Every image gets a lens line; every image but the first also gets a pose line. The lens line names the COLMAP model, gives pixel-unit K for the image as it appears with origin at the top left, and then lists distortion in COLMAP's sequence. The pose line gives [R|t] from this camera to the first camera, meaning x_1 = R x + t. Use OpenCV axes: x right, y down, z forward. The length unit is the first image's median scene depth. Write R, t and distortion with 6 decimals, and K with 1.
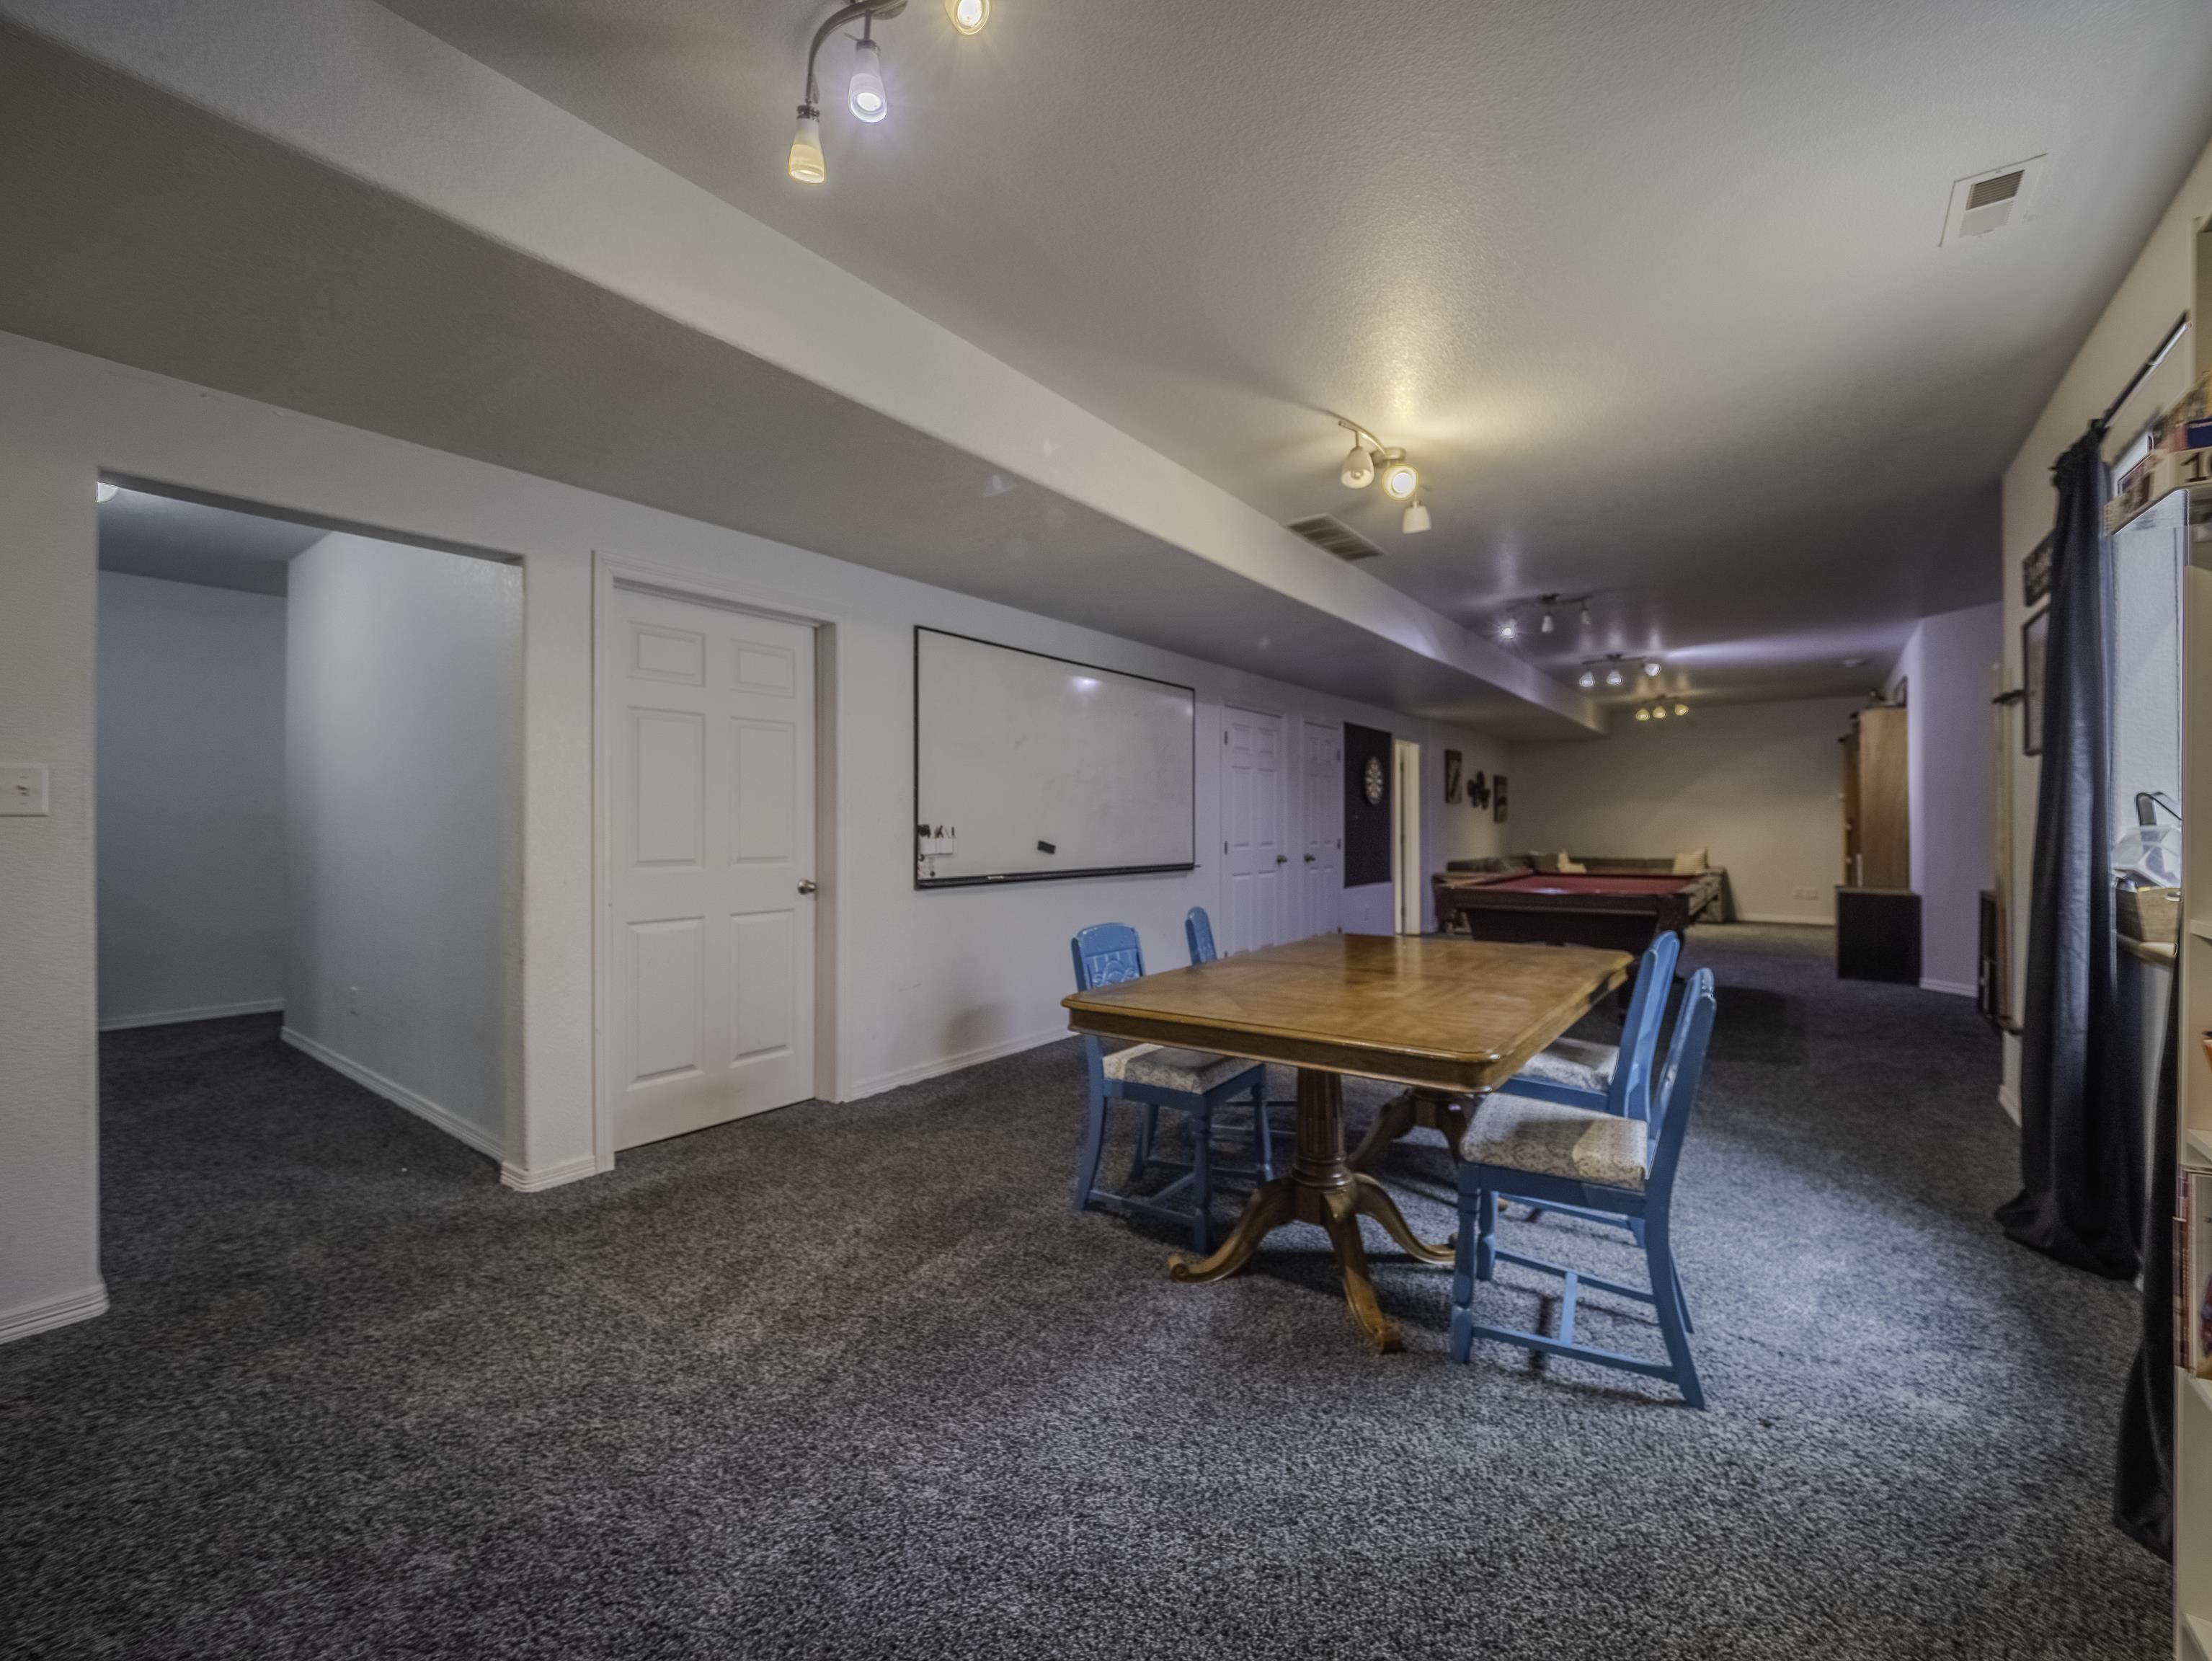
lens RADIAL K [[920.1, 0, 1112.6], [0, 920.1, 826.5], [0, 0, 1]] dist [0.000381, -0.004546]
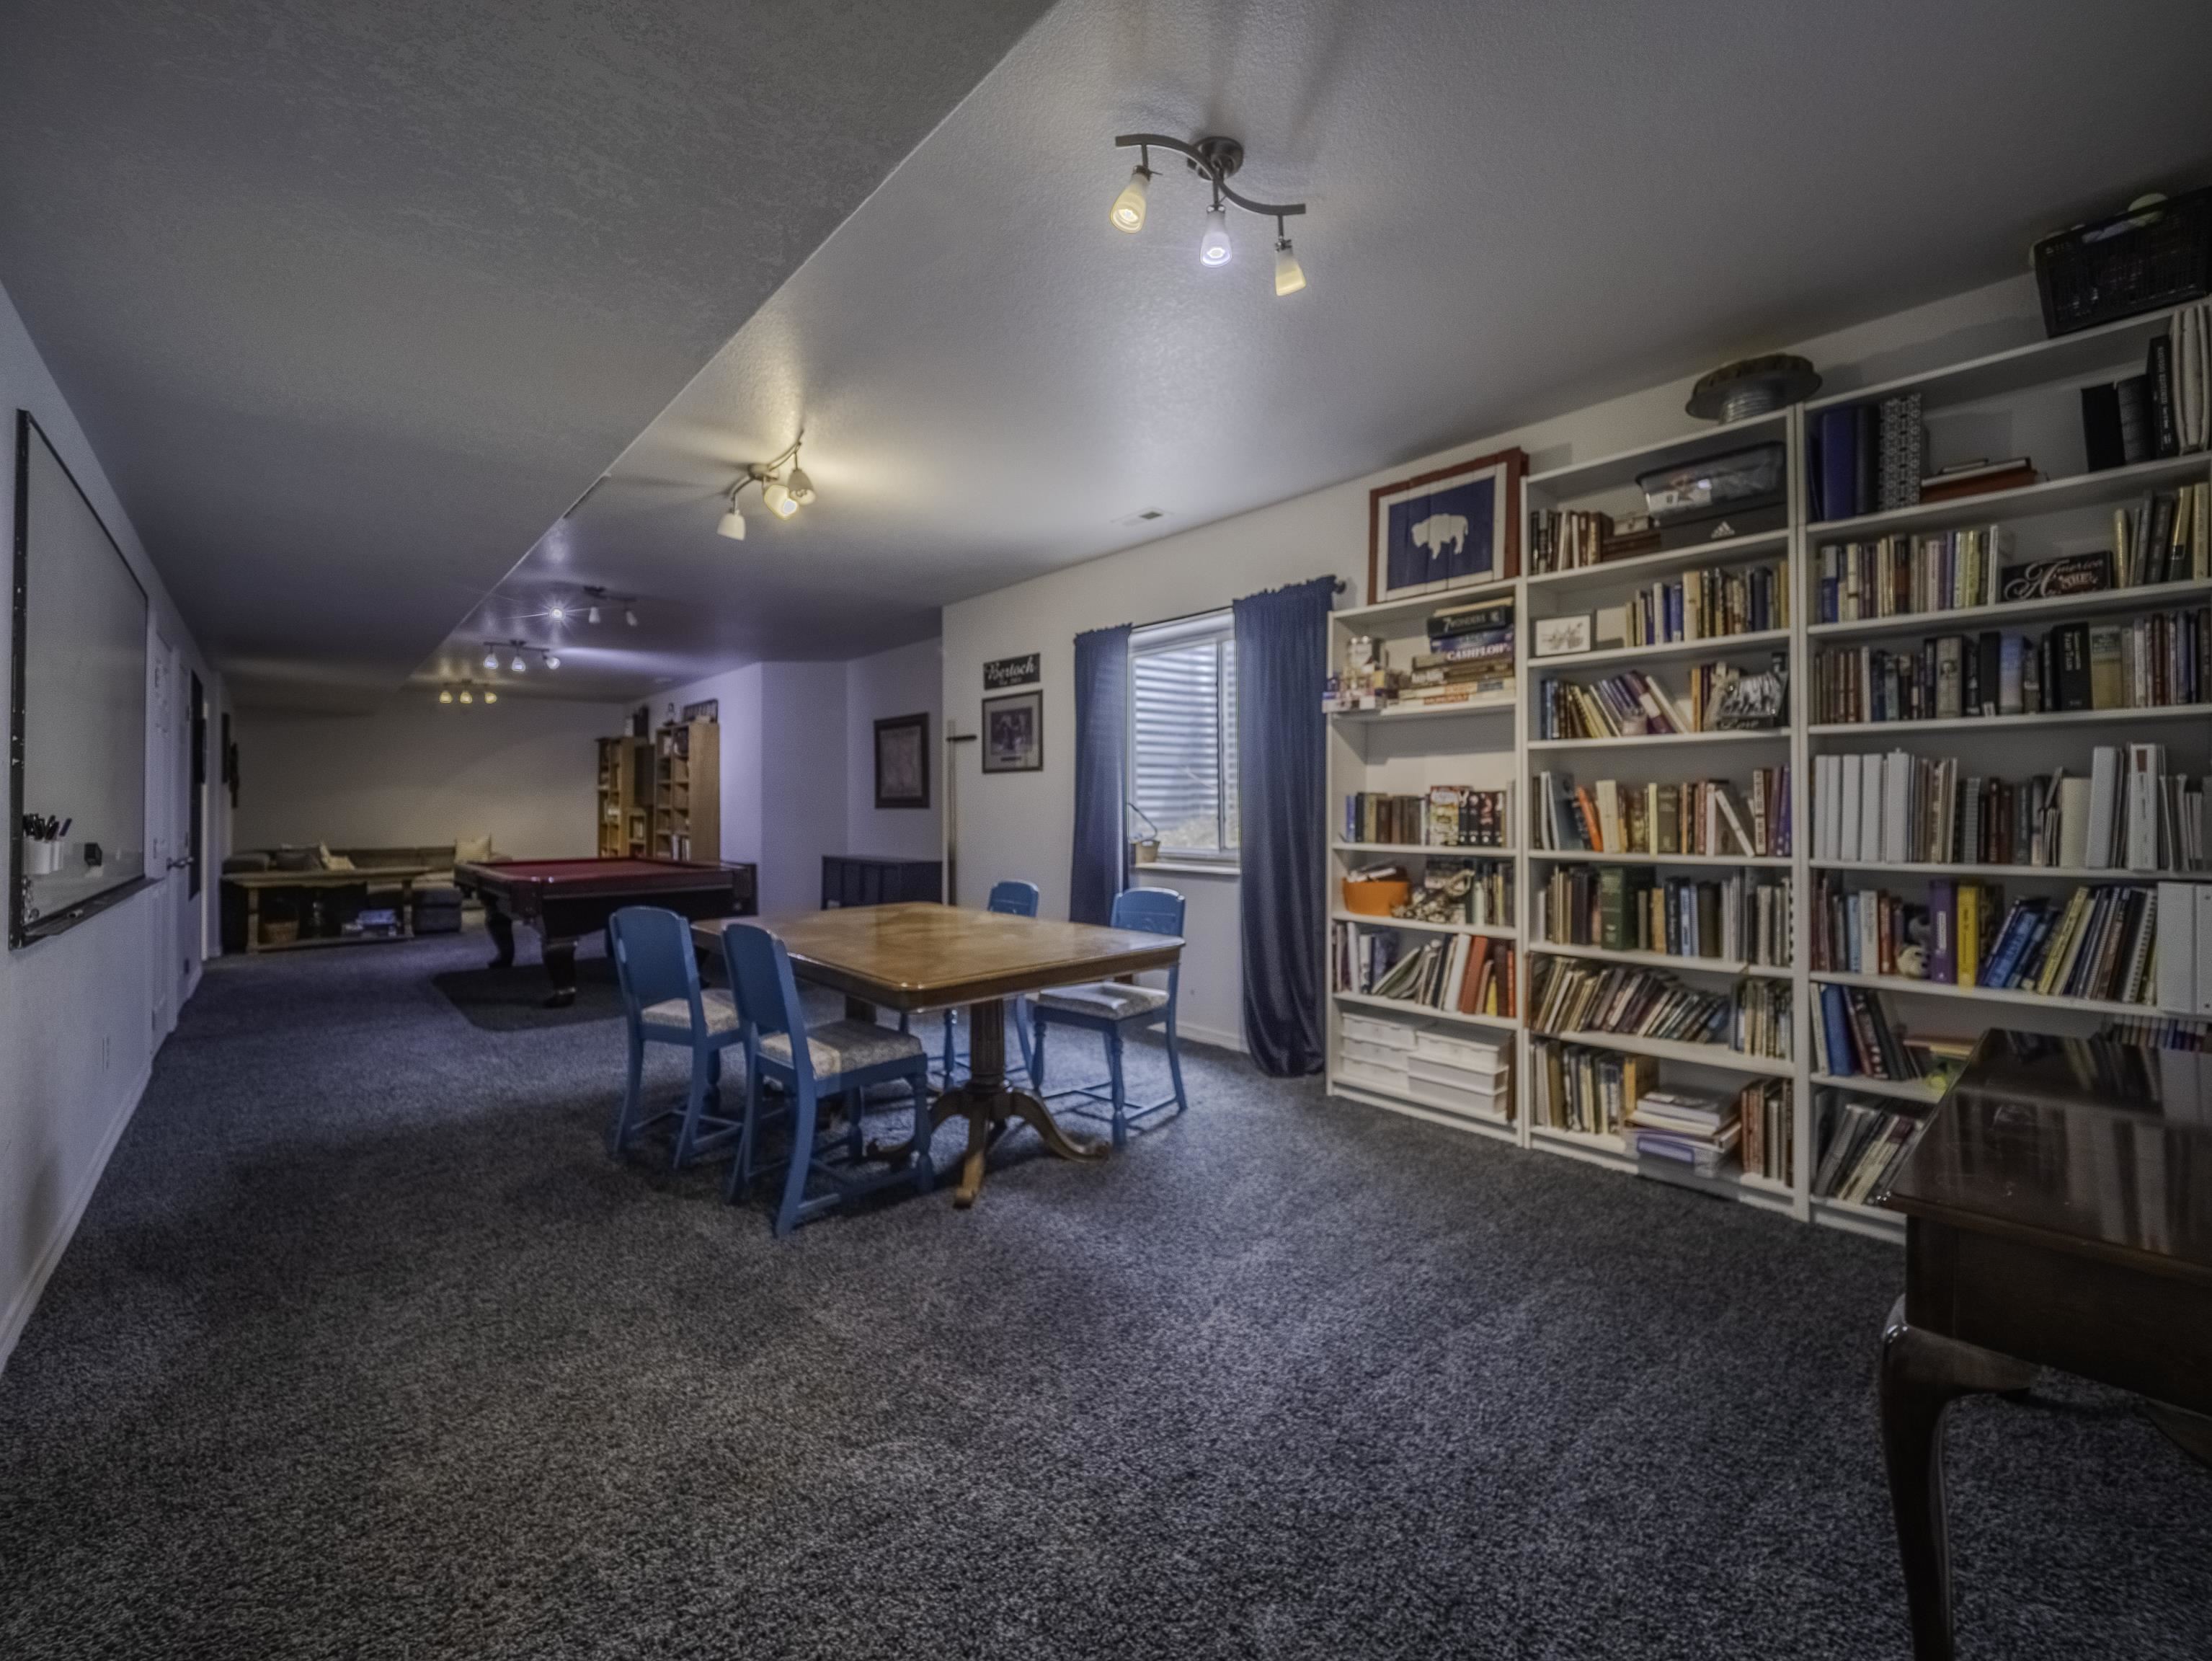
lens RADIAL K [[920.1, 0, 1114.4], [0, 920.1, 816.6], [0, 0, 1]] dist [0.000381, -0.004546]
pose [[0.191895, -0.004818, 0.981404, -0.413403], [0.000622, 0.999988, 0.004787, -0.002127], [-0.981415, -0.000308, 0.191896, 0.239260]]
